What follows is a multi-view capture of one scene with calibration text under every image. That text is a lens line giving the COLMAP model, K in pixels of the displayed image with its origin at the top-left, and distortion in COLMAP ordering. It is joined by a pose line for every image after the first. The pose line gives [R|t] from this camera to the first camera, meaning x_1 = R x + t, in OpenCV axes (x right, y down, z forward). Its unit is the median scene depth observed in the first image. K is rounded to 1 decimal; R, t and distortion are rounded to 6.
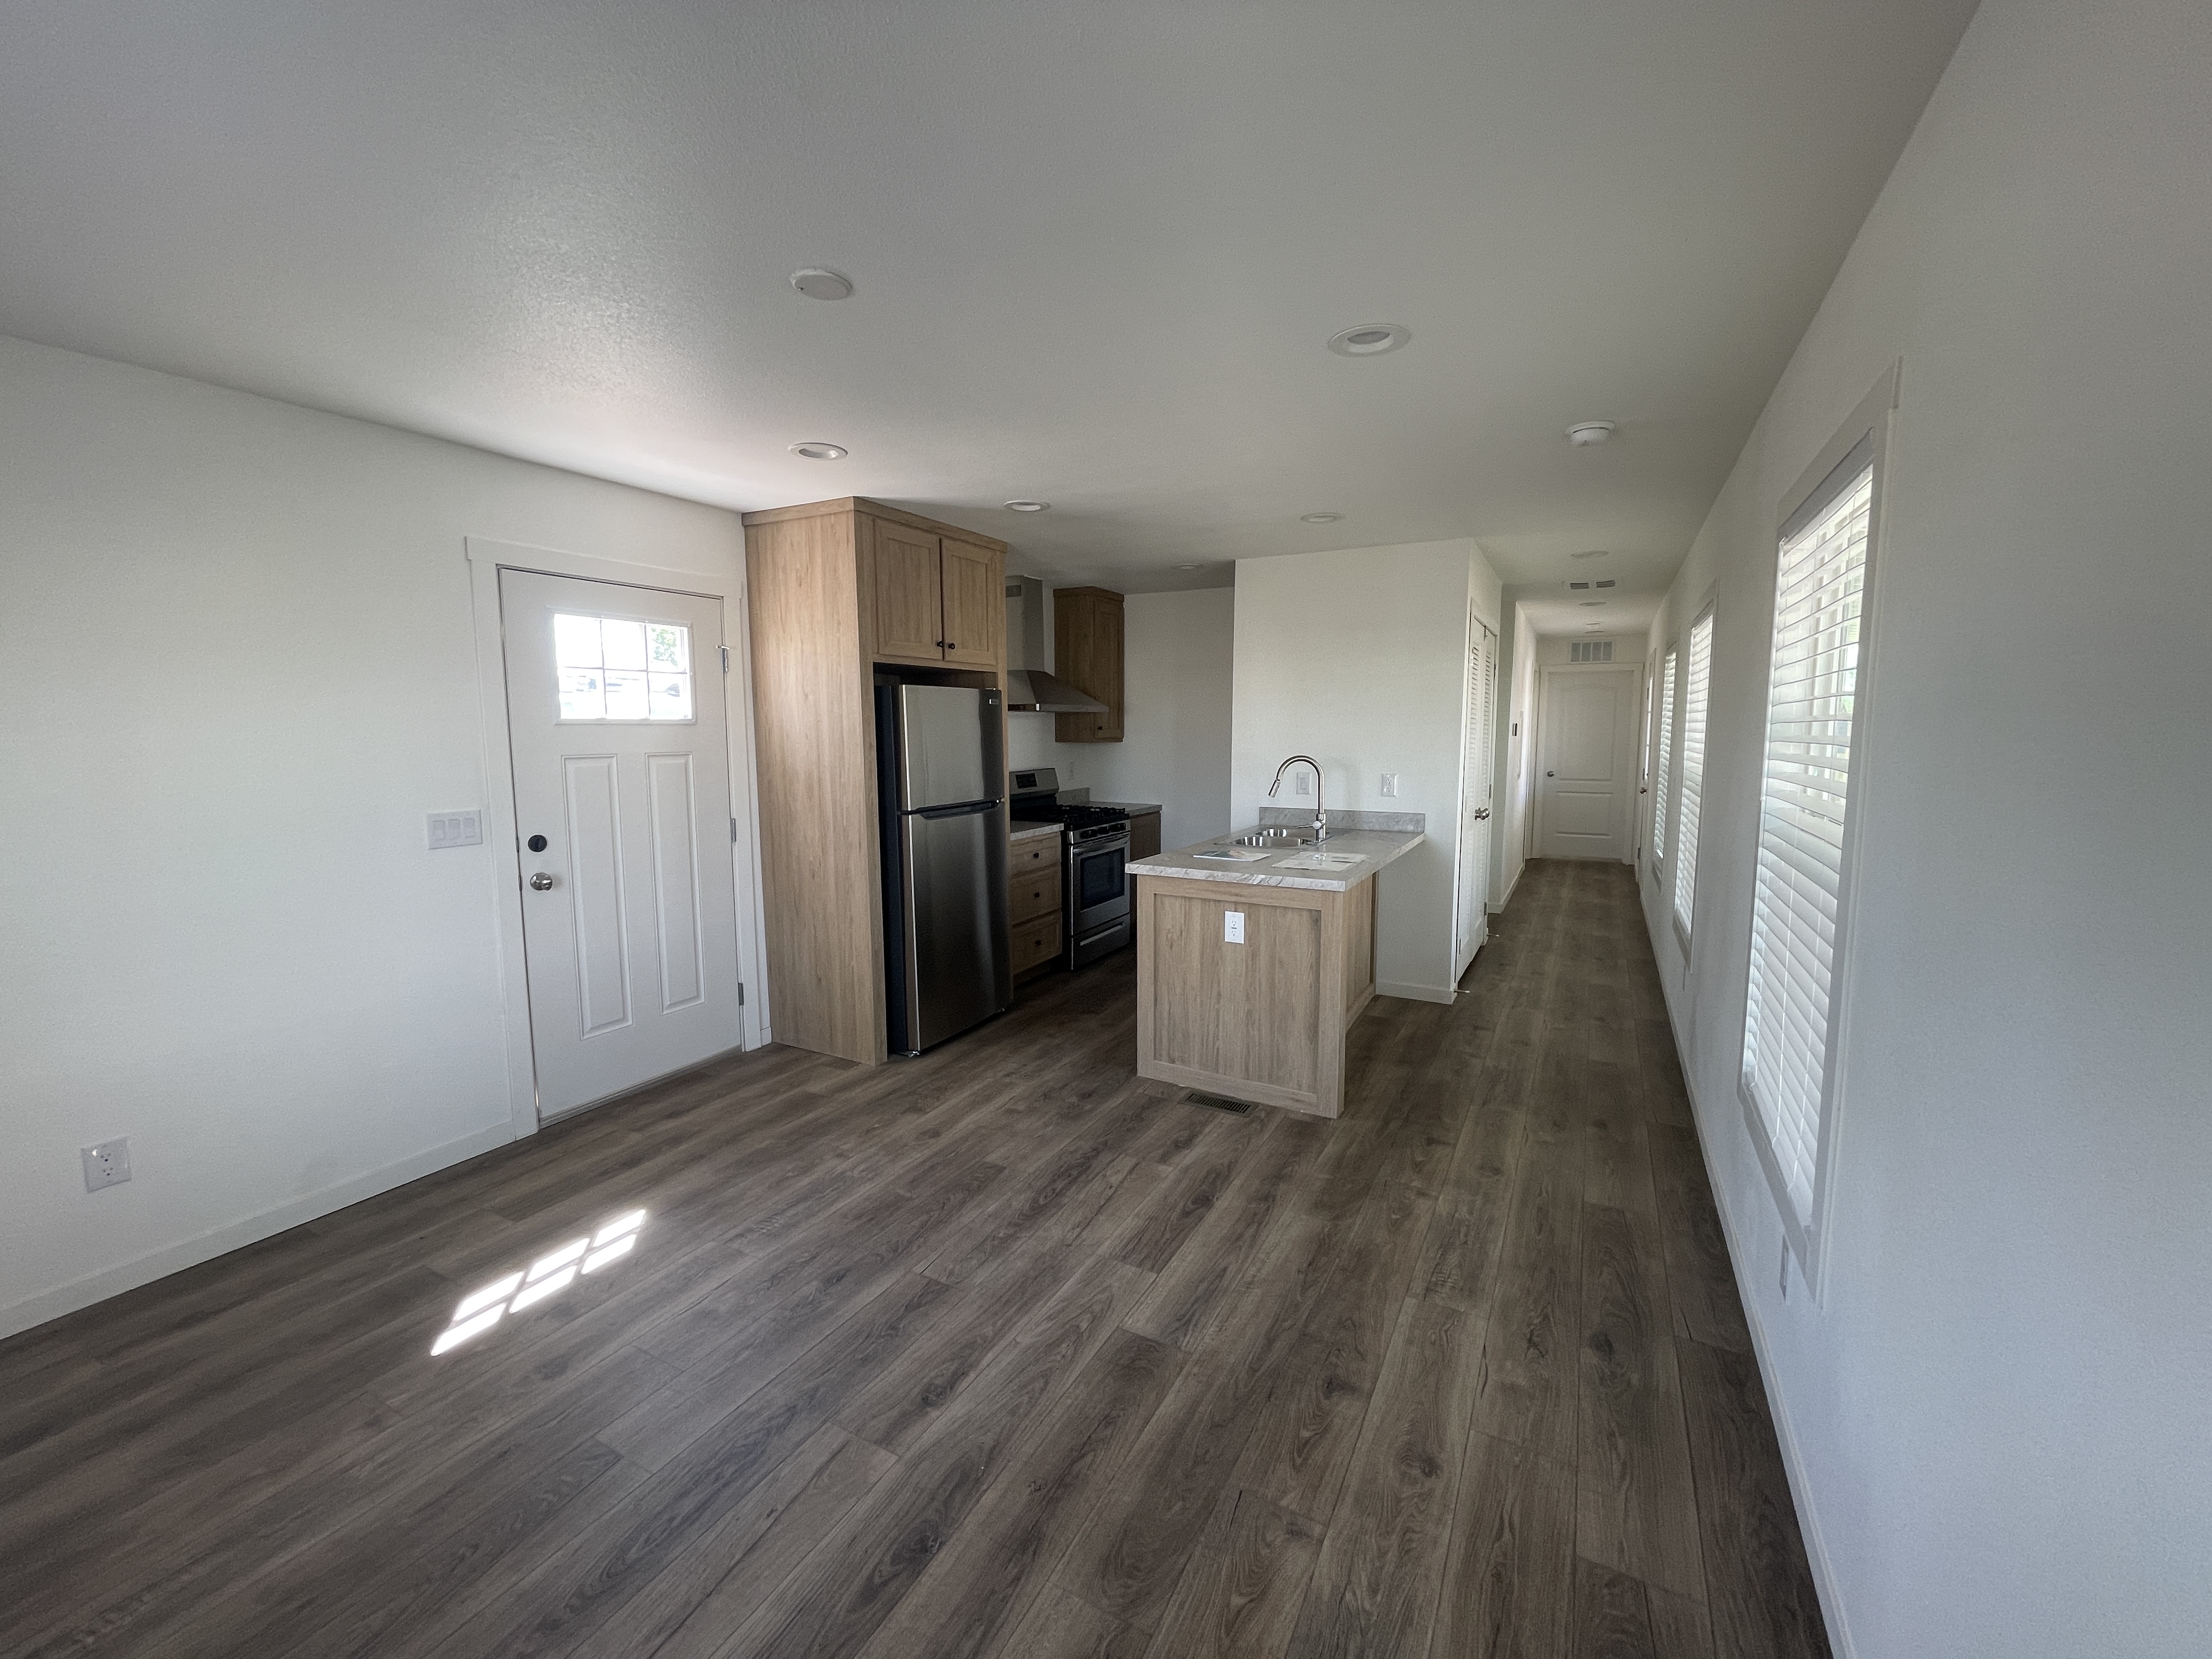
lens RADIAL K [[895.2, 0, 1106.0], [0, 895.2, 829.5], [0, 0, 1]] dist [0.001963, 0.000141]
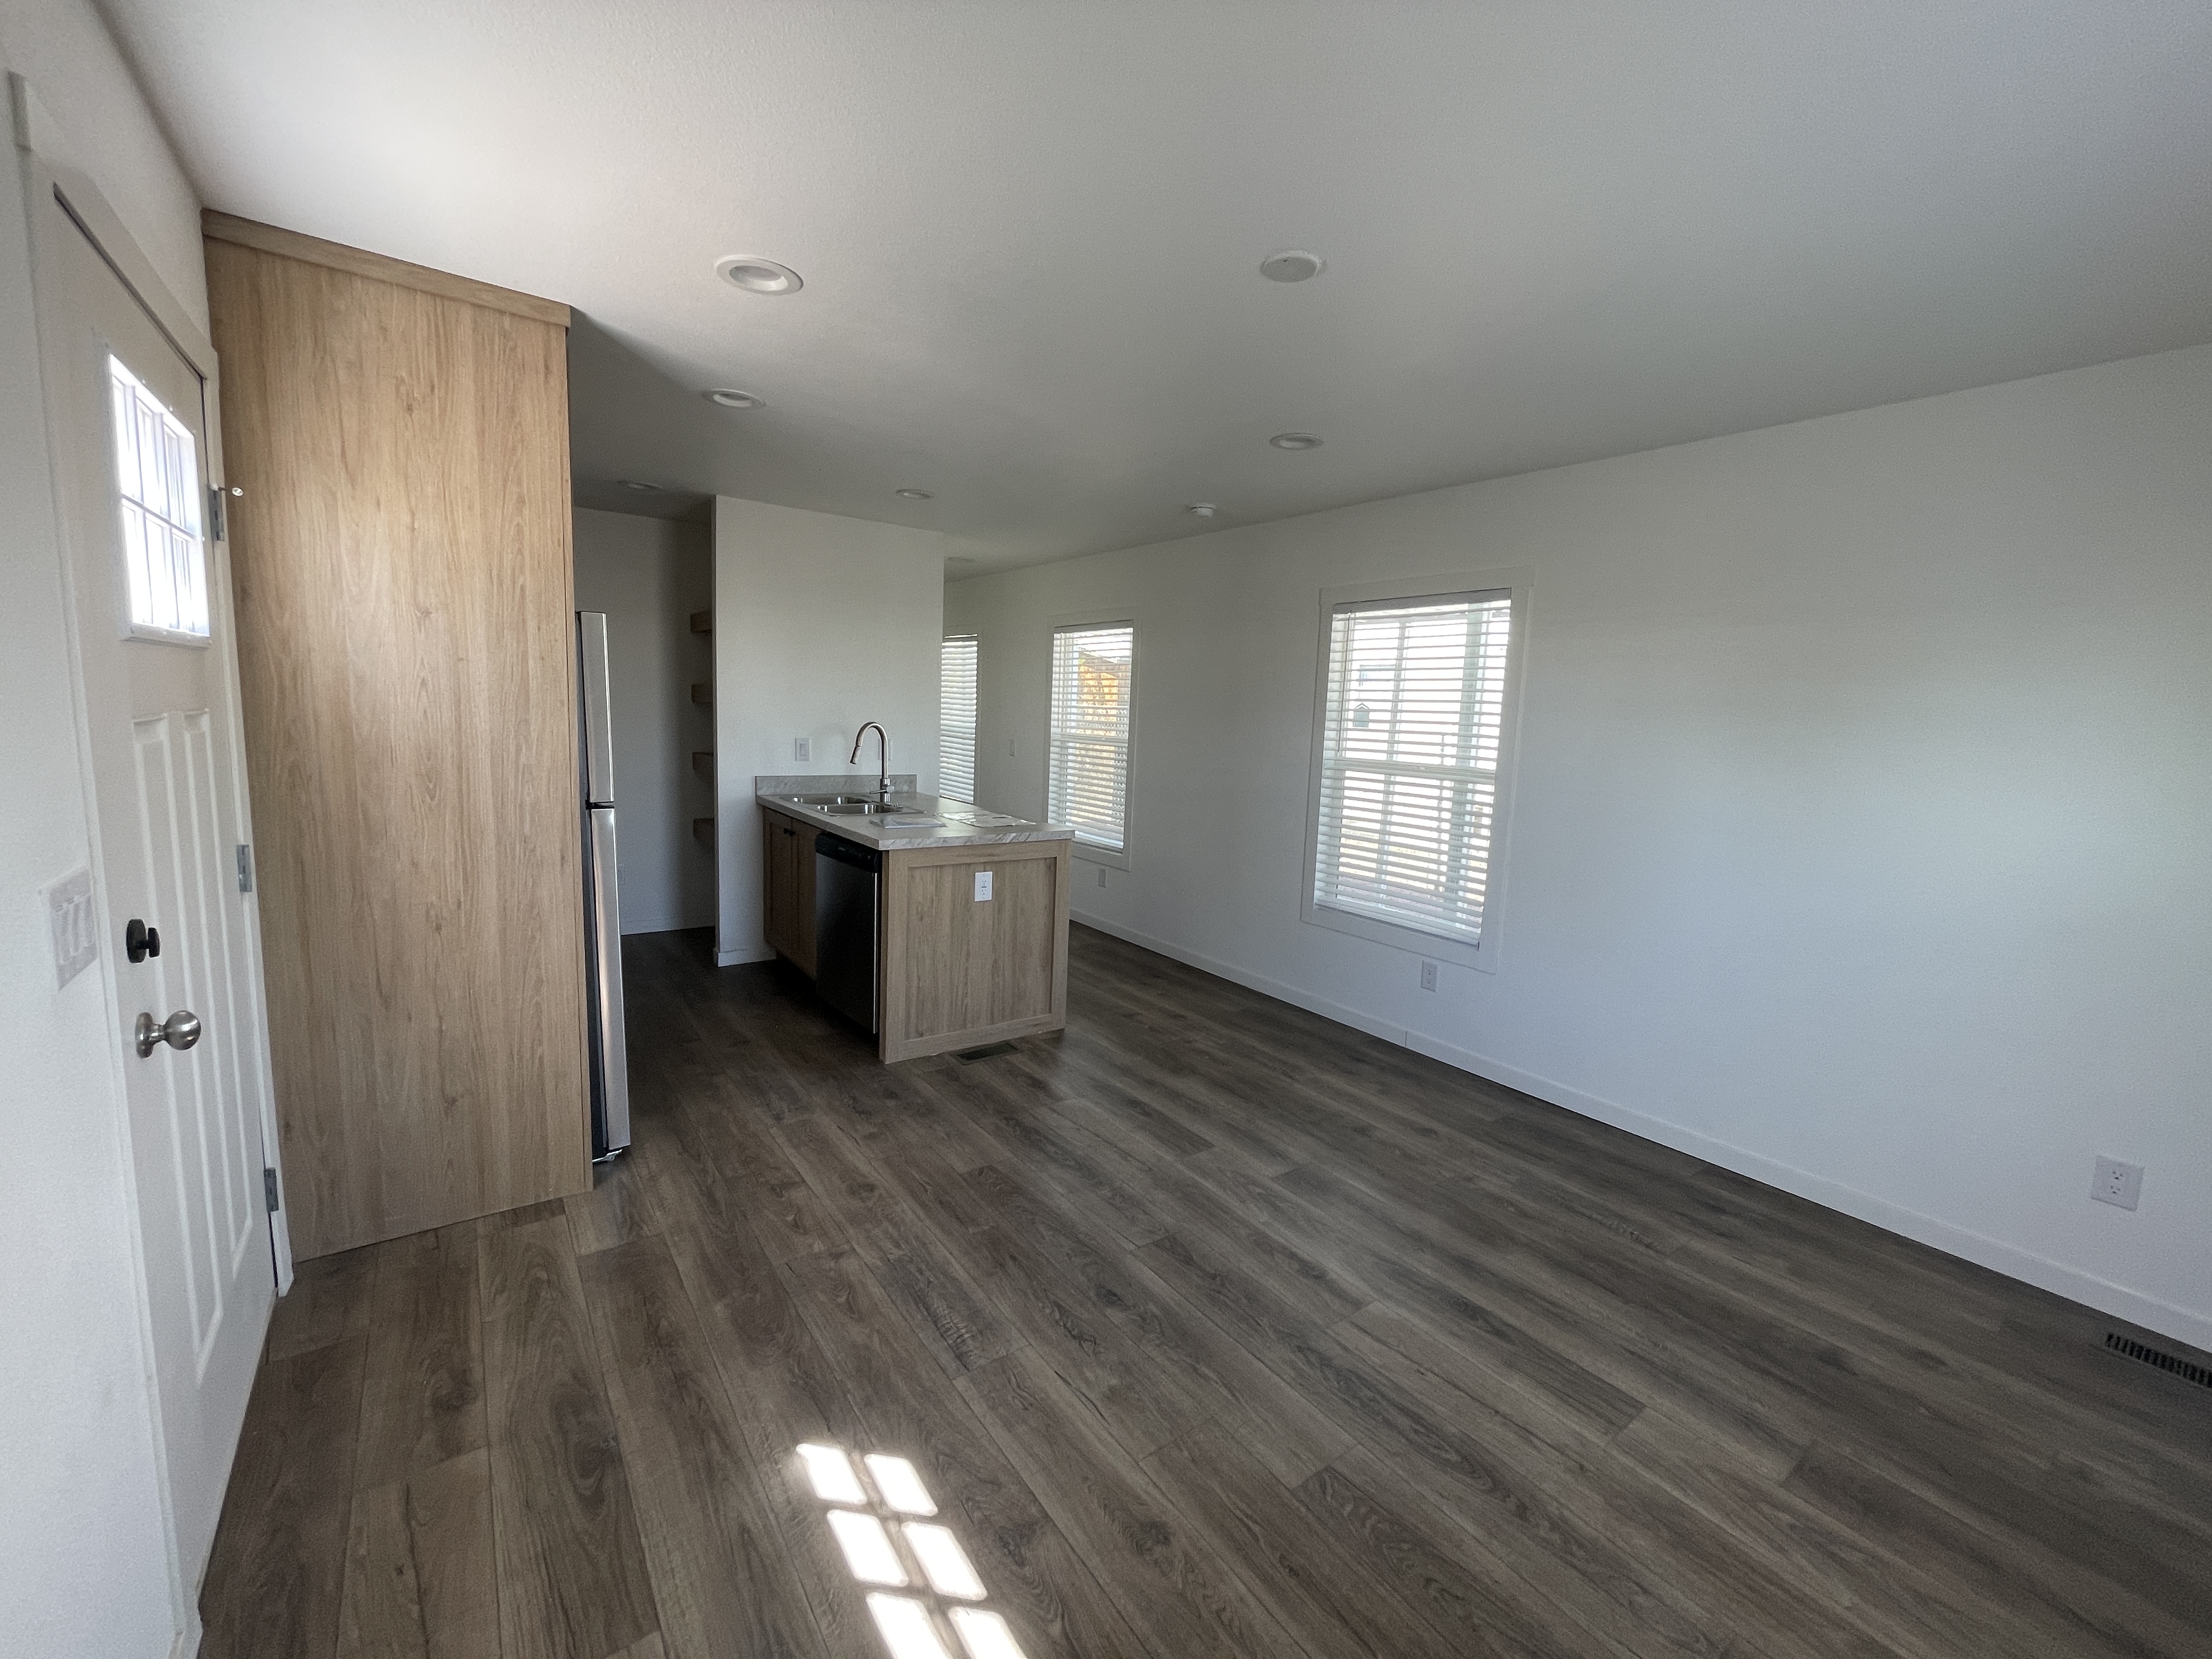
lens RADIAL K [[895.2, 0, 1106.0], [0, 895.2, 829.5], [0, 0, 1]] dist [0.001963, 0.000141]
pose [[0.424891, -0.100566, 0.899641, -0.755120], [0.060228, 0.994749, 0.082752, -0.038071], [-0.903239, 0.019023, 0.428717, 0.415784]]
